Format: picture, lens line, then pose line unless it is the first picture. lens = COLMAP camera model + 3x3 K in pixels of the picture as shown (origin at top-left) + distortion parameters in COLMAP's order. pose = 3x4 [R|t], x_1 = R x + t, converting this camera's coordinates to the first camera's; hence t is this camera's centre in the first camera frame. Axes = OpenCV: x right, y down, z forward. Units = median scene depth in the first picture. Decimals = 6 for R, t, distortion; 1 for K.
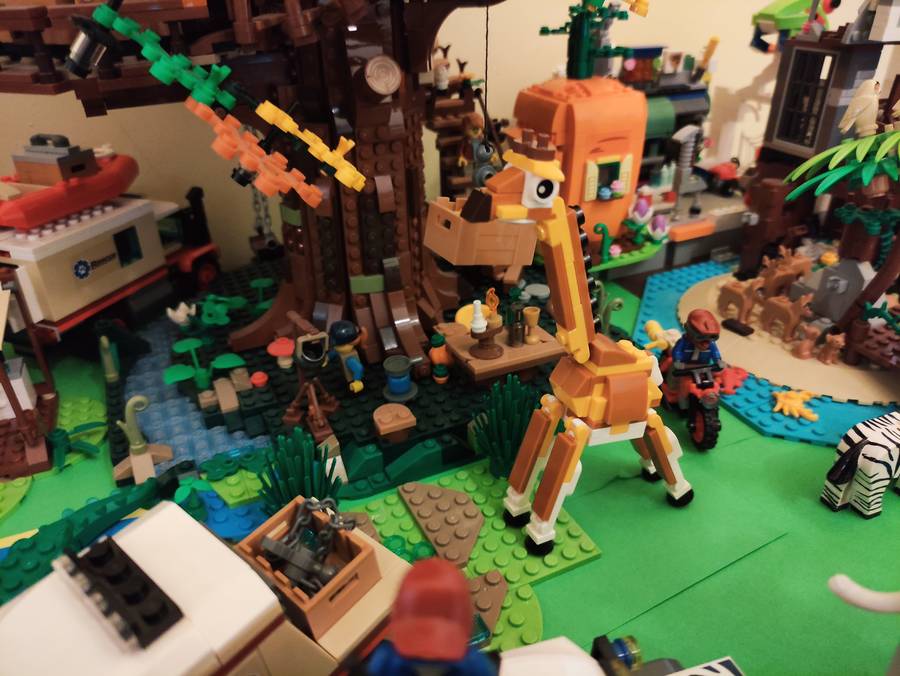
lens RADIAL K [[706.1, 0, 450.0], [0, 706.1, 338.0], [0, 0, 1]] dist [-0.007186, -0.006057]
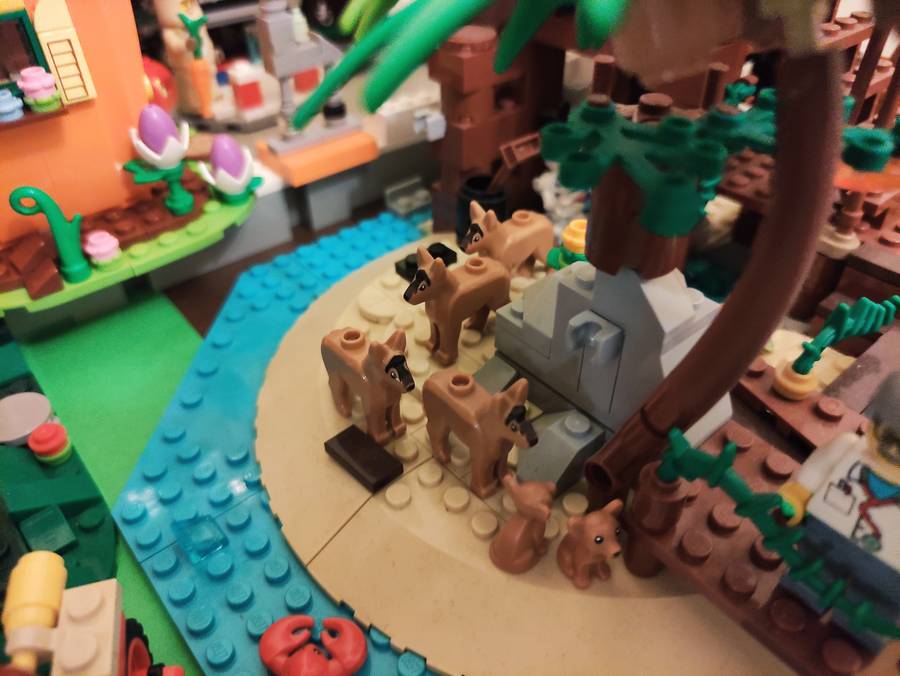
lens RADIAL K [[706.1, 0, 450.0], [0, 706.1, 338.0], [0, 0, 1]] dist [-0.007186, -0.006057]
pose [[0.971048, -0.158608, 0.178634, 0.343116], [0.125705, 0.975138, 0.182494, -0.119345], [-0.203138, -0.154755, 0.966843, 0.556692]]
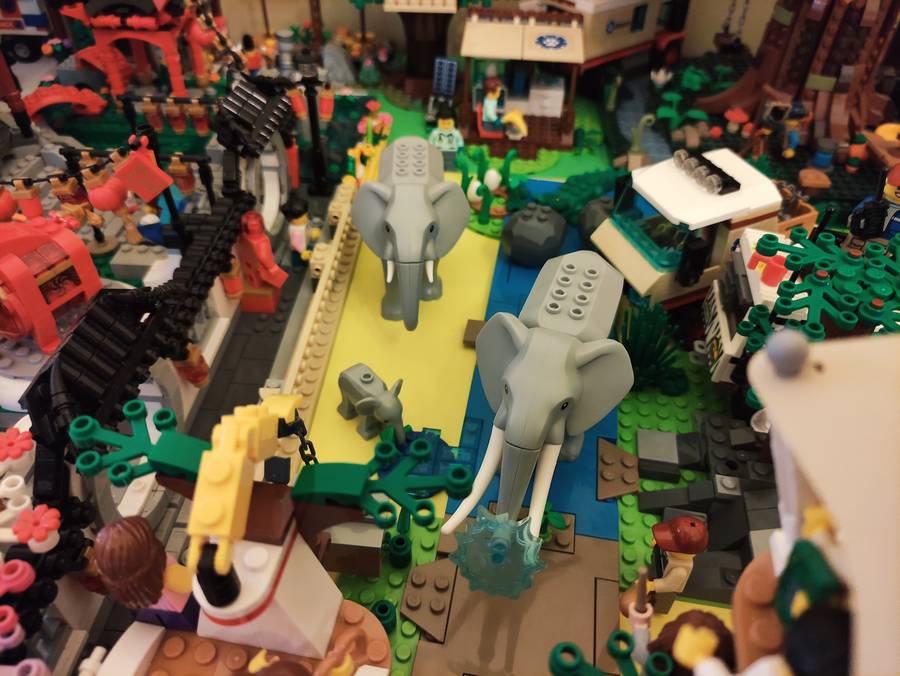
lens RADIAL K [[650.6, 0, 450.0], [0, 650.6, 338.0], [0, 0, 1]] dist [-0.001474, -0.004105]
pose [[0.863261, 0.366498, -0.347073, -0.117853], [-0.266746, 0.914987, 0.302731, 0.172113], [0.428517, -0.168755, 0.887634, -0.431241]]
